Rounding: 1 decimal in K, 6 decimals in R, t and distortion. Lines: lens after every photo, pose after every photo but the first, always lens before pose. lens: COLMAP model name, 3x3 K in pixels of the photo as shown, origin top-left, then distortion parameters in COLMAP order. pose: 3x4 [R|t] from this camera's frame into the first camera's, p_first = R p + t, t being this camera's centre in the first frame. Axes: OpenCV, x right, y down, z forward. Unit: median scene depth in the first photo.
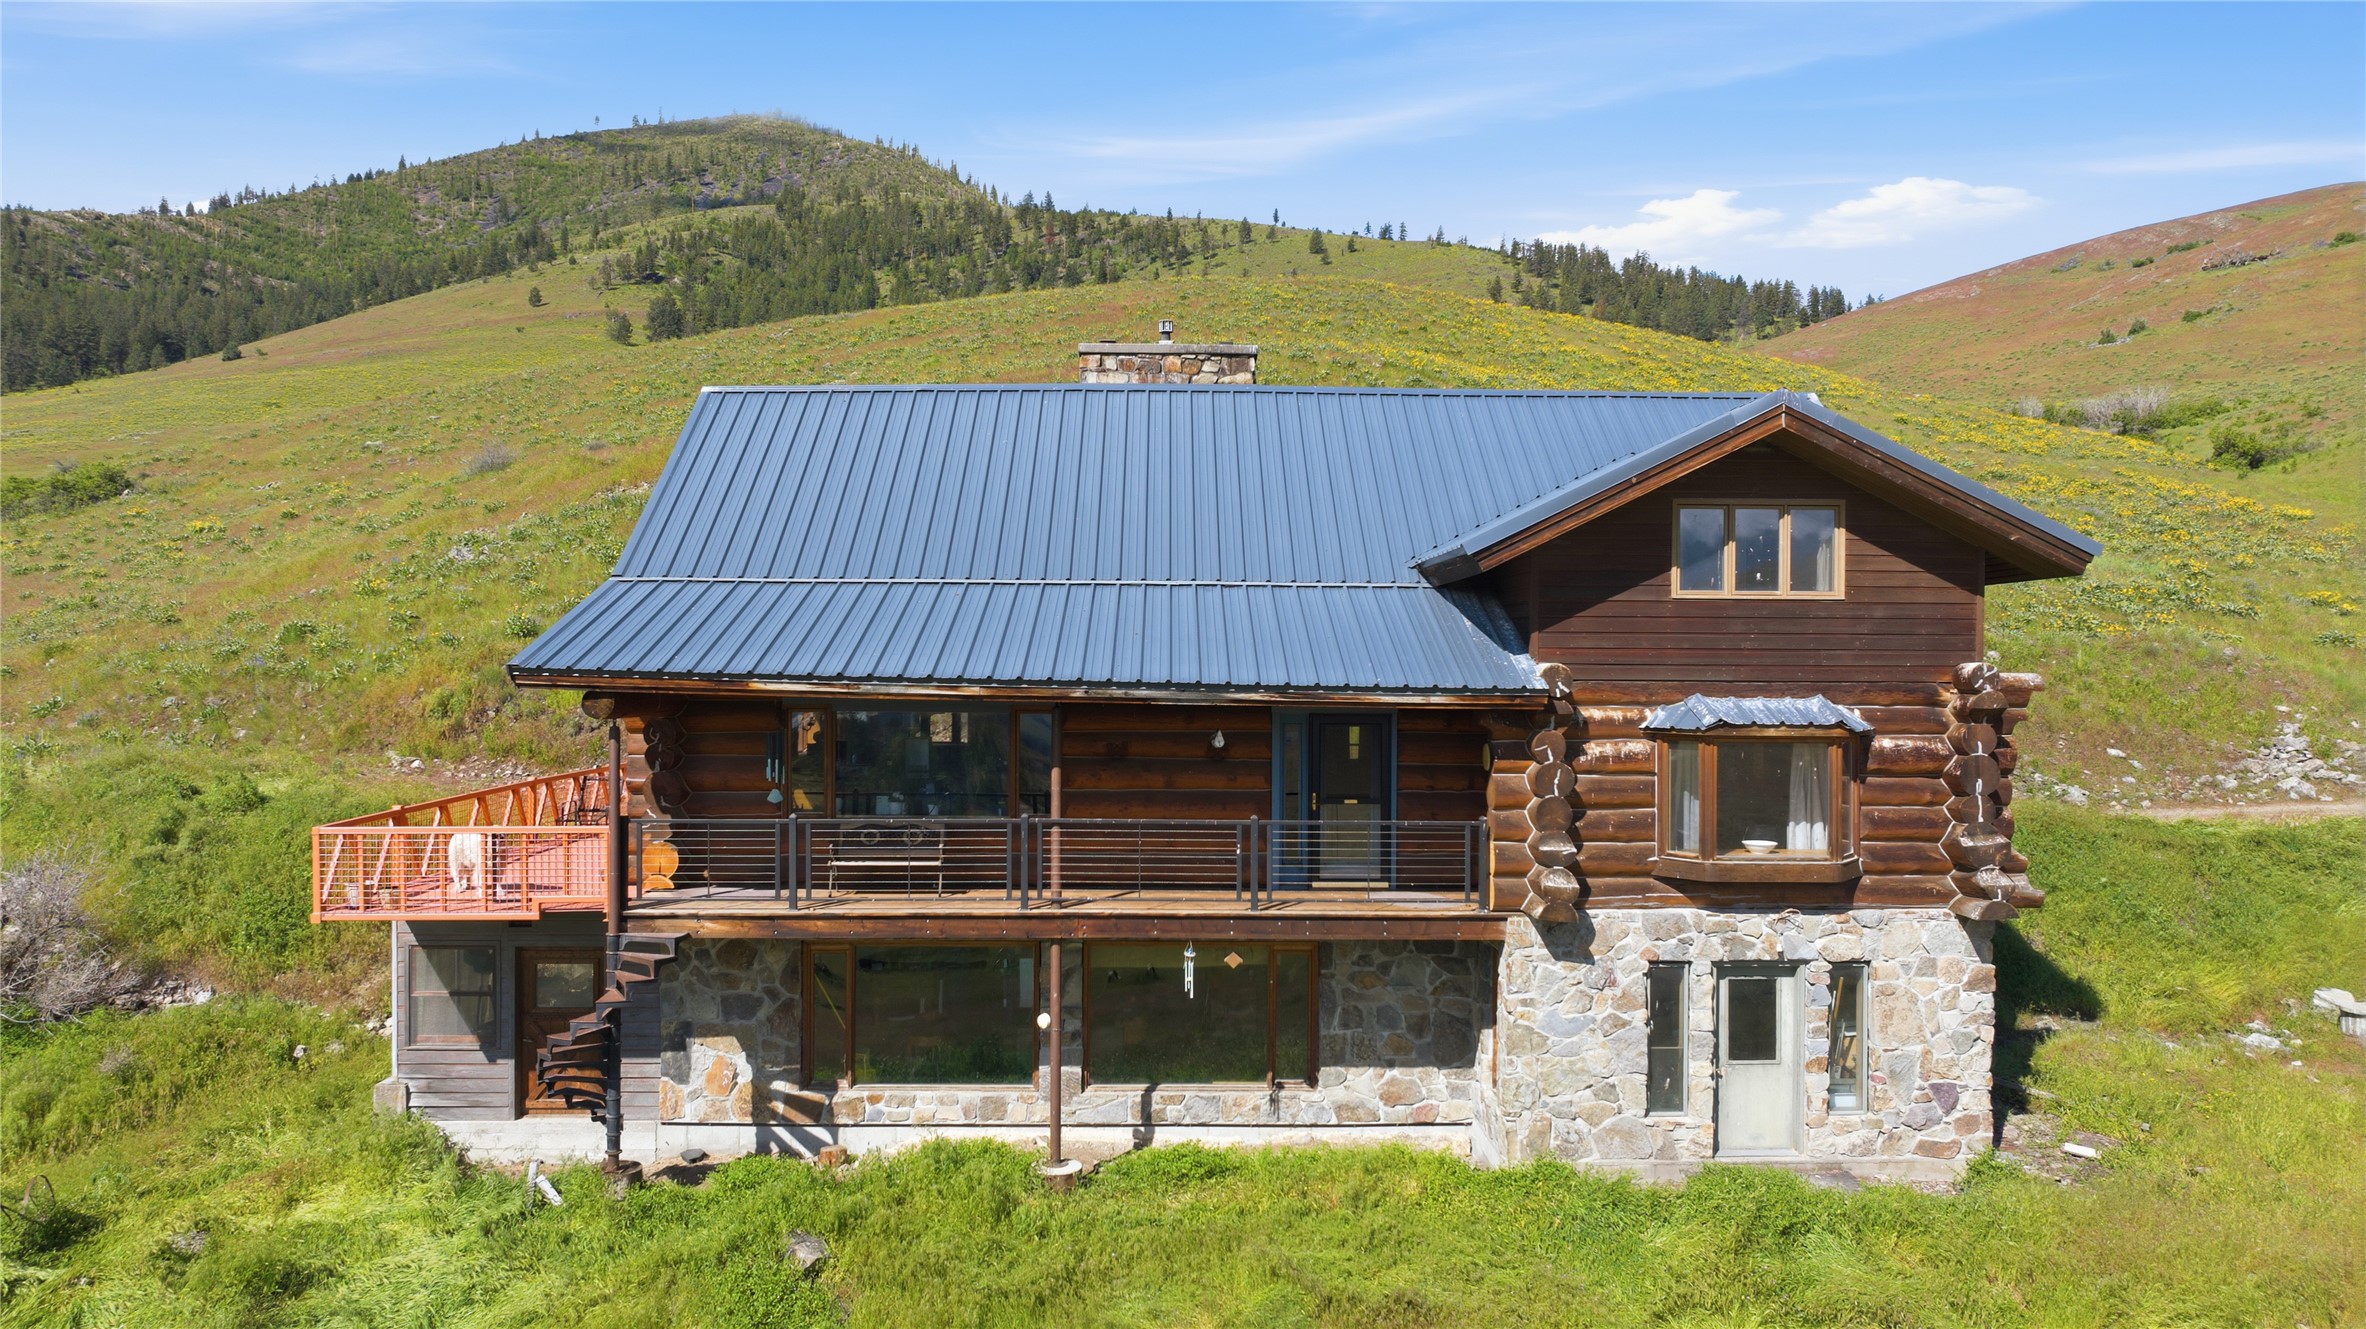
lens RADIAL K [[1660.3, 0, 1199.3], [0, 1660.3, 659.1], [0, 0, 1]] dist [-0.019566, 0.003121]
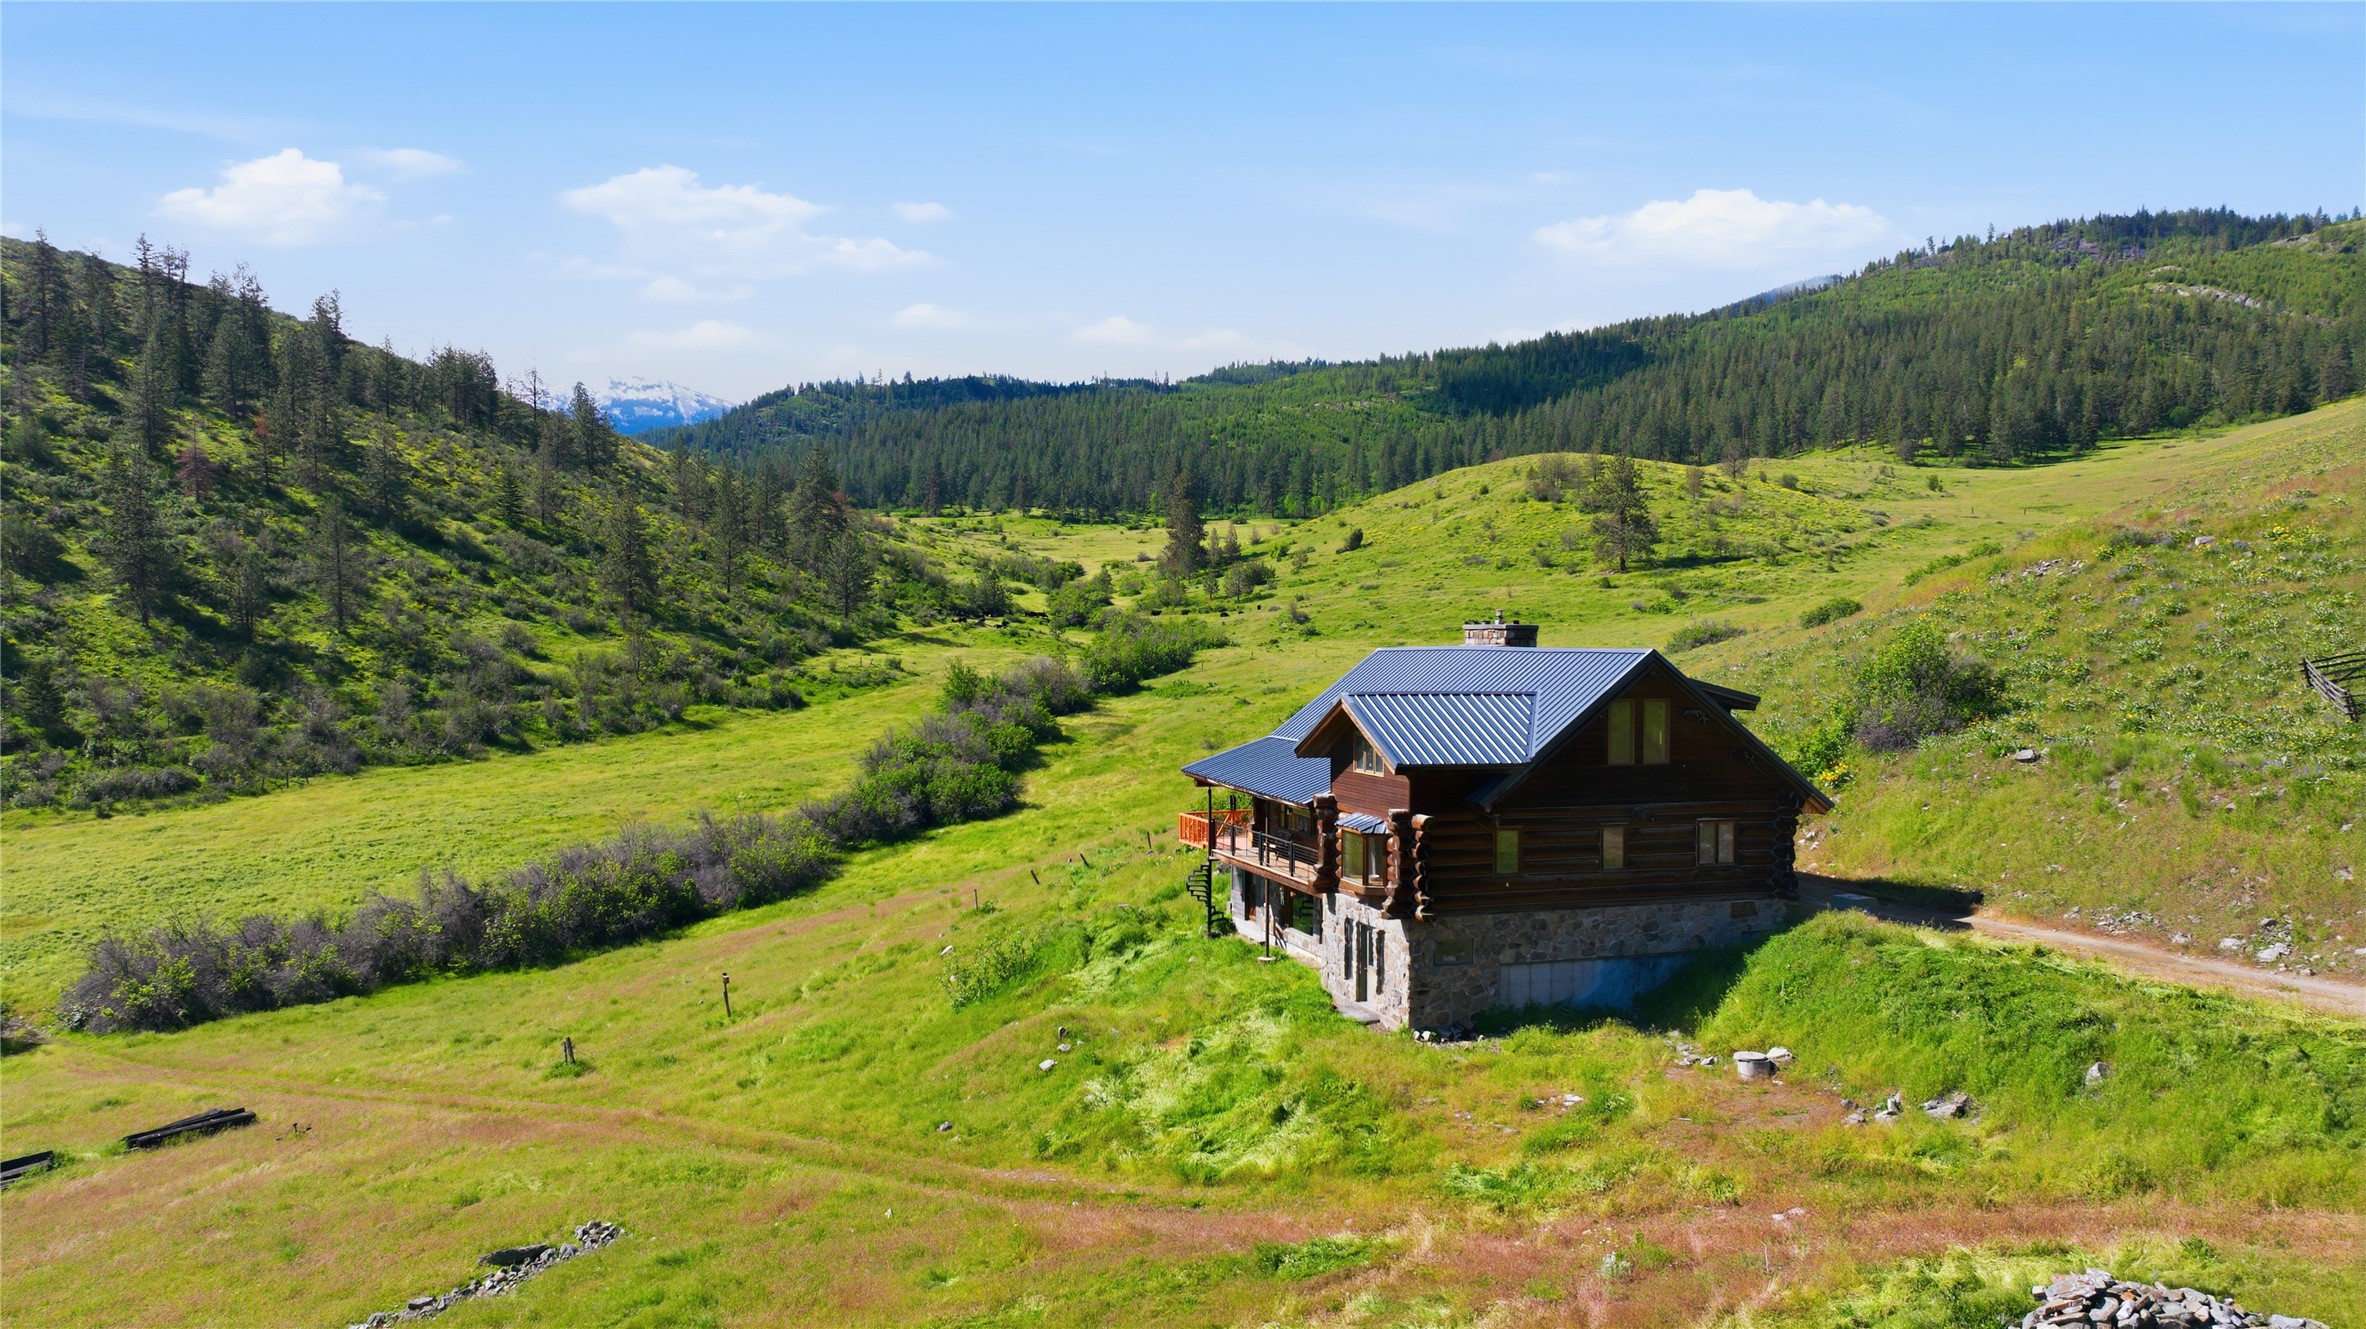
lens RADIAL K [[1655.7, 0, 1190.9], [0, 1655.7, 641.8], [0, 0, 1]] dist [0.001626, 0.001073]
pose [[0.293754, -0.006555, -0.955858, 2.352674], [0.002616, 0.999978, -0.006054, -0.197669], [0.955877, -0.000722, 0.293765, 0.040061]]
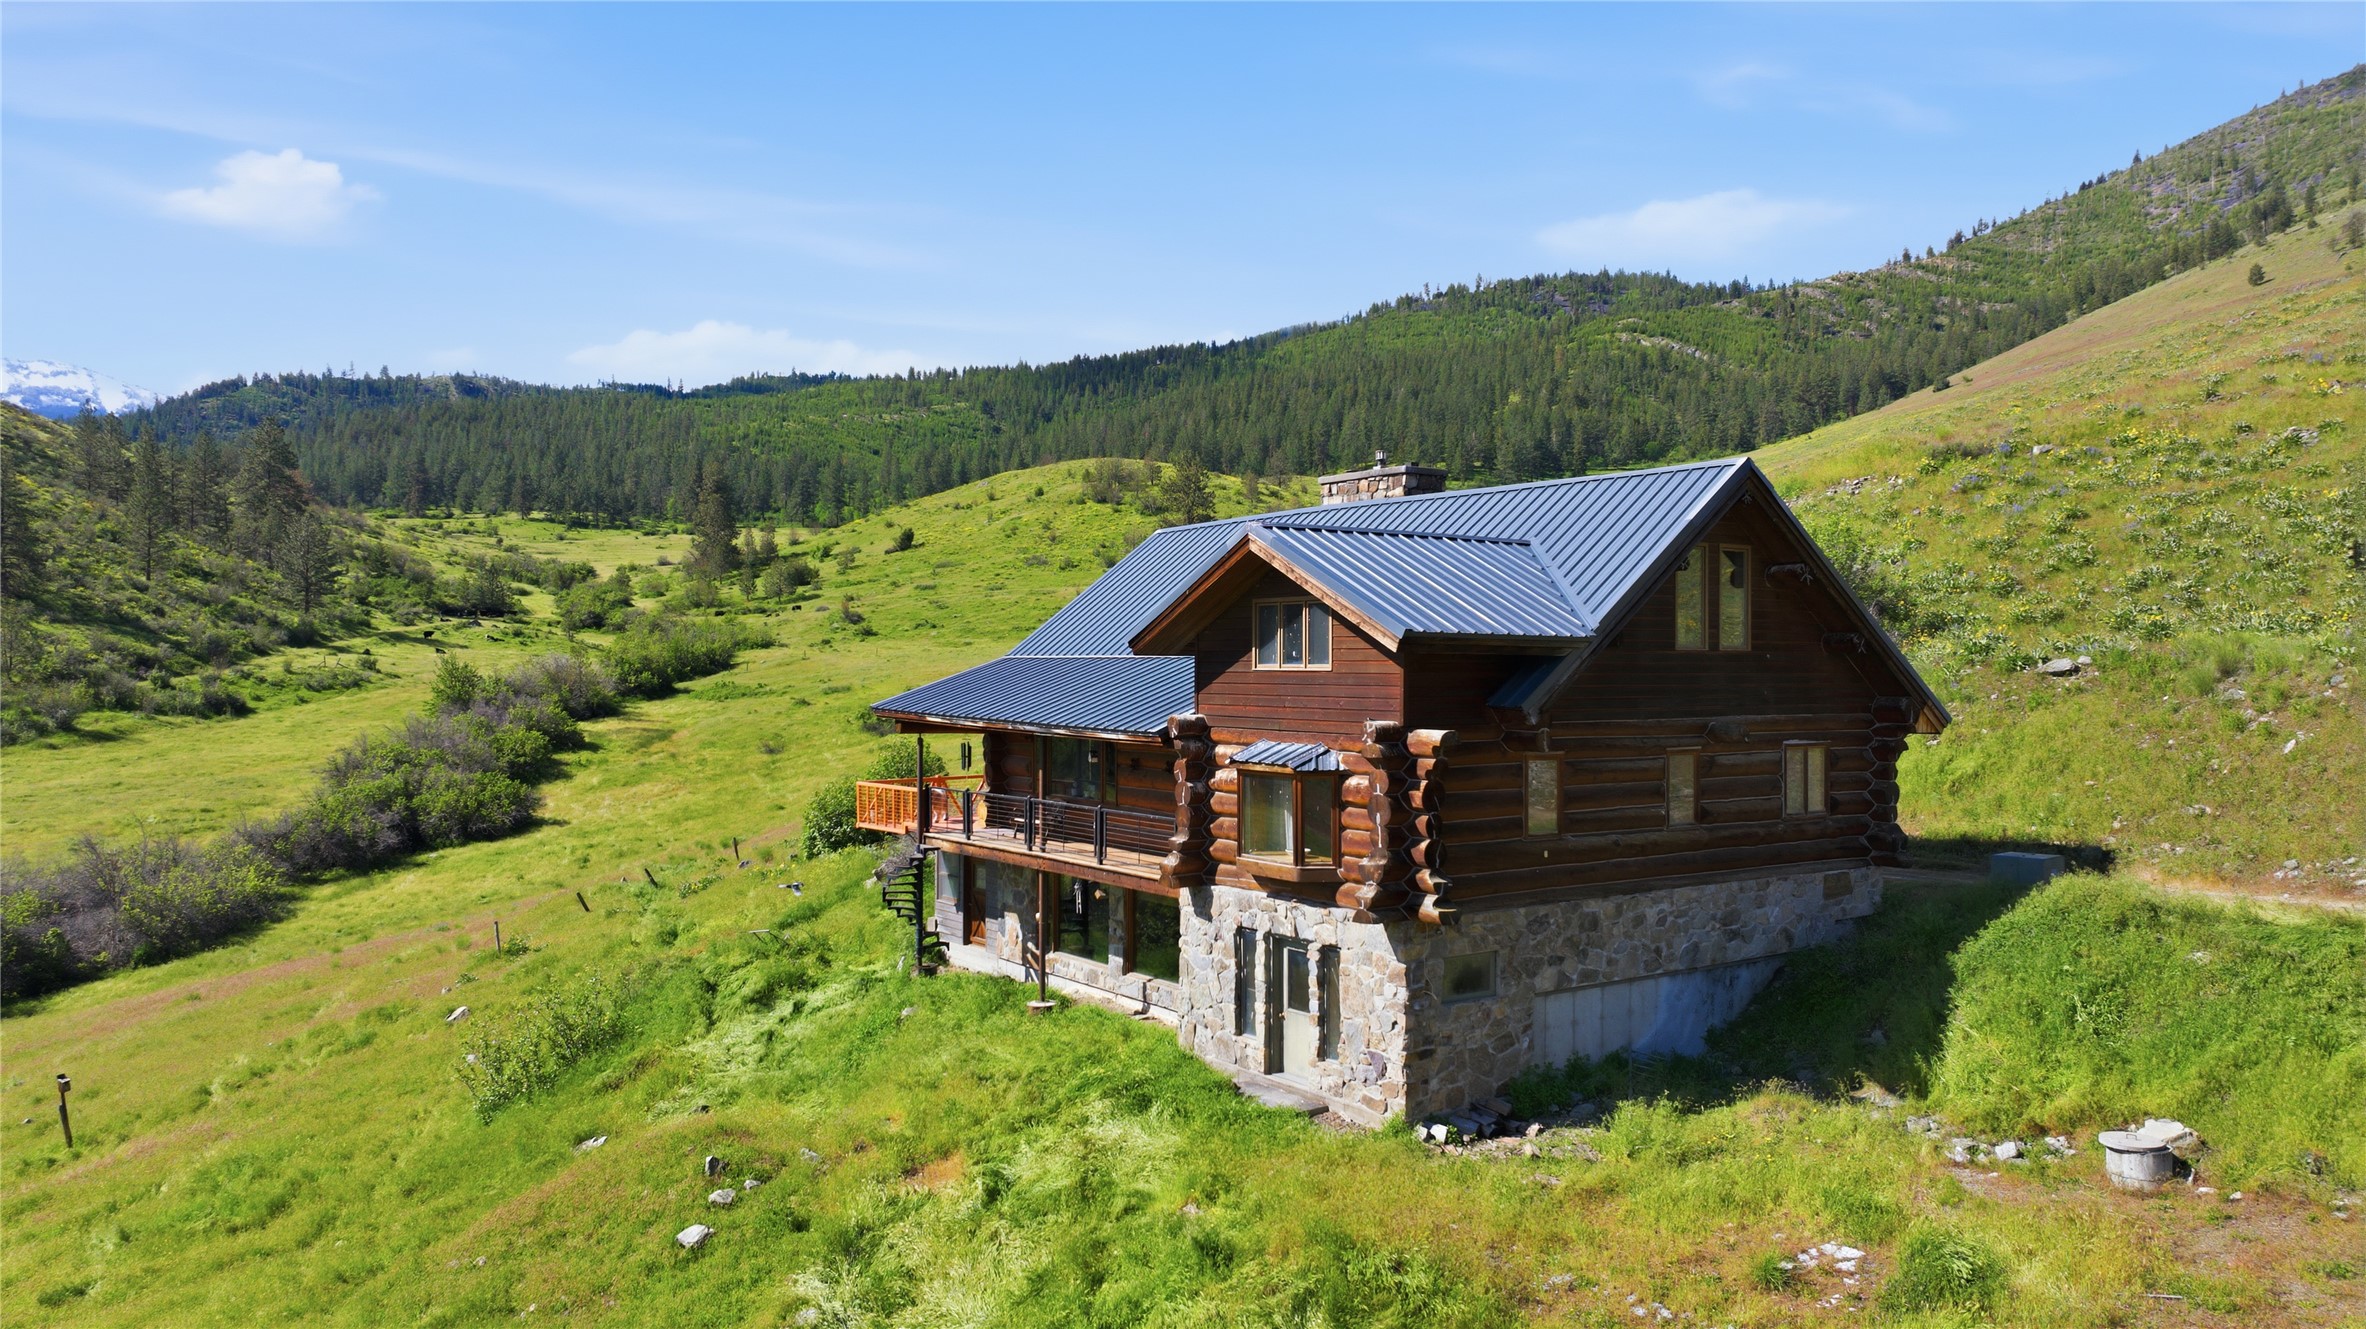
lens RADIAL K [[1661.0, 0, 1187.7], [0, 1661.0, 660.2], [0, 0, 1]] dist [-0.028441, 0.003149]
pose [[0.549752, -0.009848, -0.835270, 1.307325], [0.005671, 0.999951, -0.008057, -0.031186], [0.835309, -0.000308, 0.549781, 0.164975]]
